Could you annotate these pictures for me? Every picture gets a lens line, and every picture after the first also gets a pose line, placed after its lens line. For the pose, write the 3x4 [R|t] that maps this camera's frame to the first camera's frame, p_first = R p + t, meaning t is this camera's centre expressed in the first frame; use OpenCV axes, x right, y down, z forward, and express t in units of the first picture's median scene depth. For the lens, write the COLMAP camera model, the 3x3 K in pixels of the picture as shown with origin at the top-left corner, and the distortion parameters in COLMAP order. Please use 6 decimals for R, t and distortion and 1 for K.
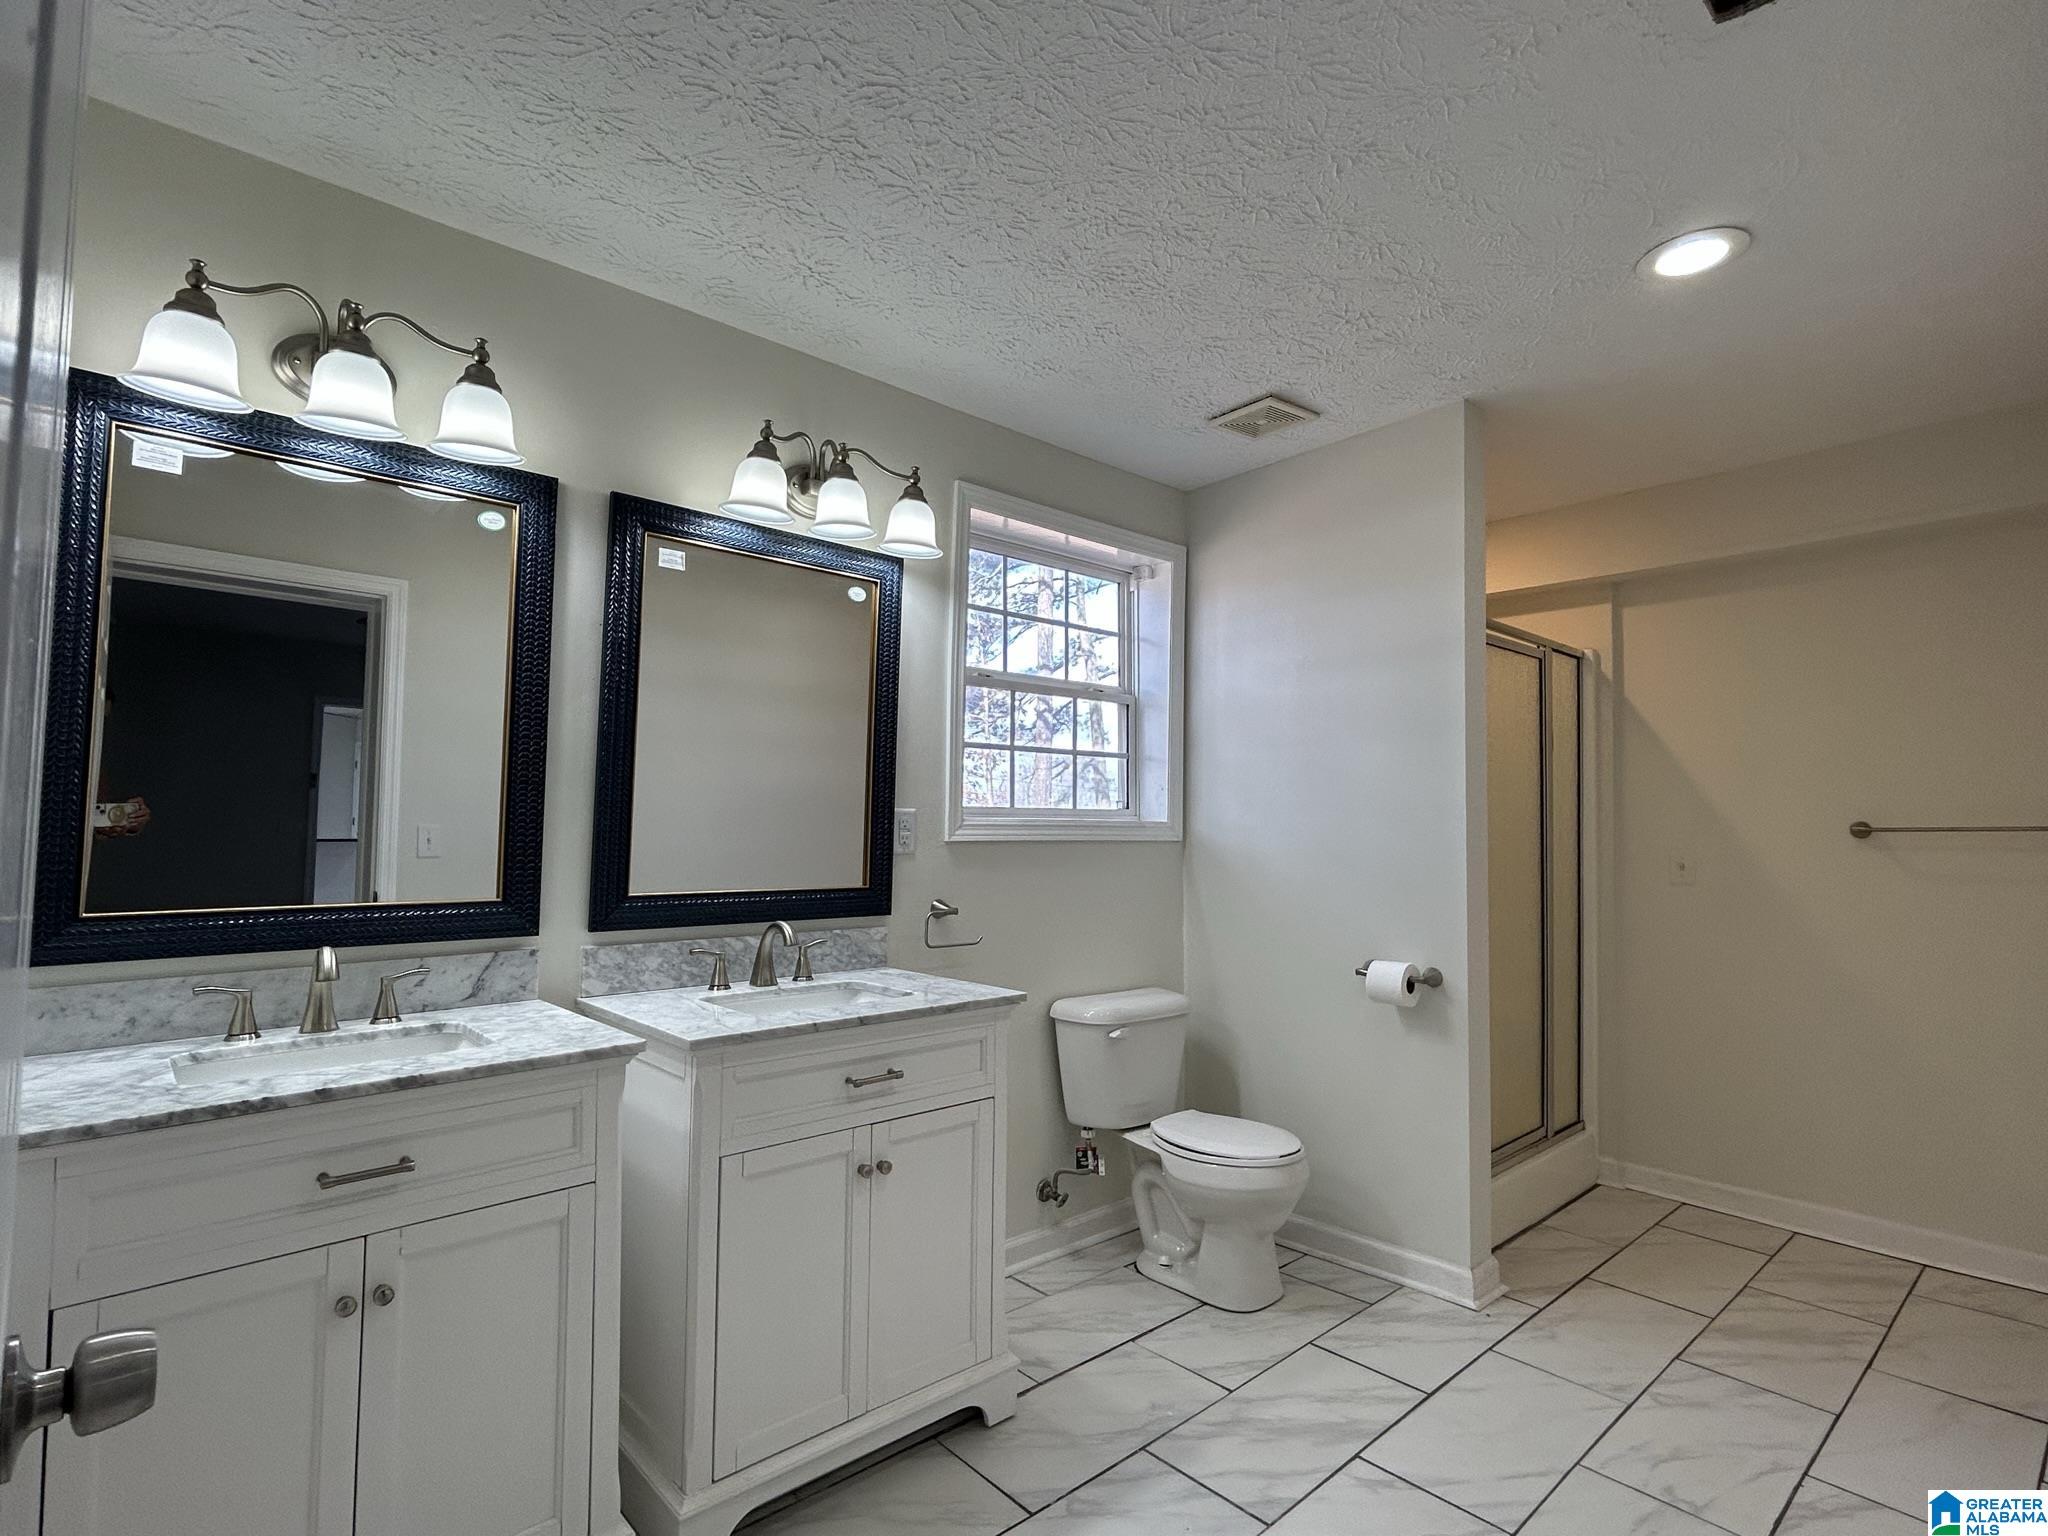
lens RADIAL K [[1005.8, 0, 1016.5], [0, 1005.8, 769.8], [0, 0, 1]] dist [-0.001038, -0.000641]
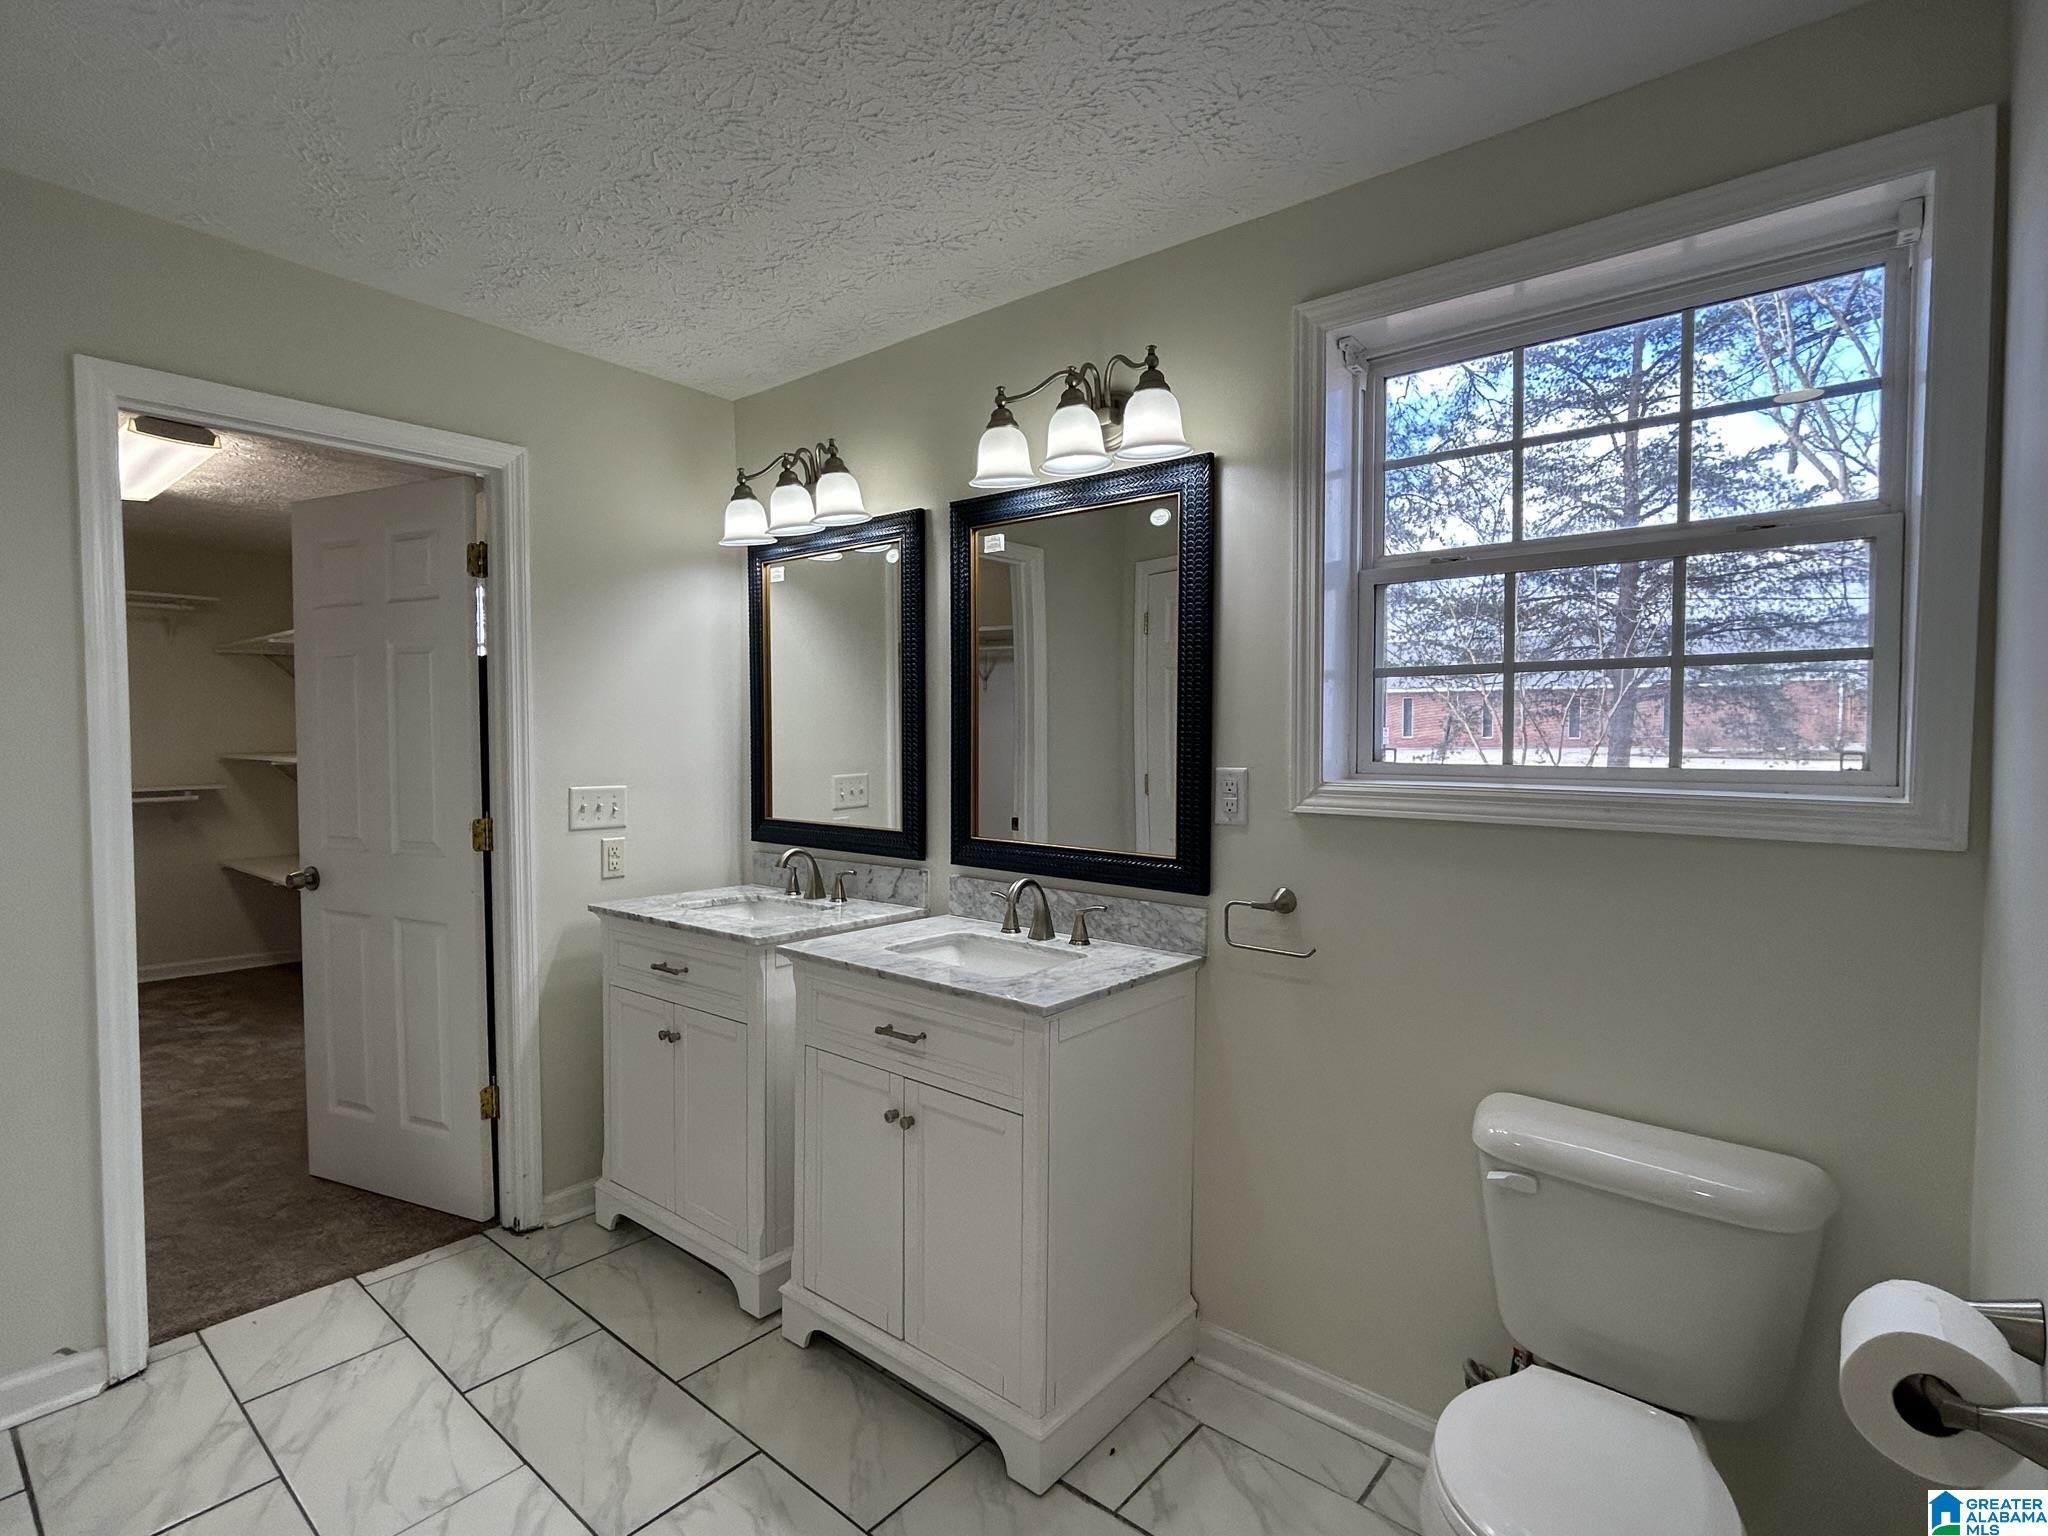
lens RADIAL K [[1005.8, 0, 1016.5], [0, 1005.8, 769.8], [0, 0, 1]] dist [-0.001038, -0.000641]
pose [[0.149707, 0.028343, -0.988324, 0.754832], [0.050647, 0.998057, 0.036294, 0.003062], [0.987432, -0.055489, 0.147980, 0.829177]]
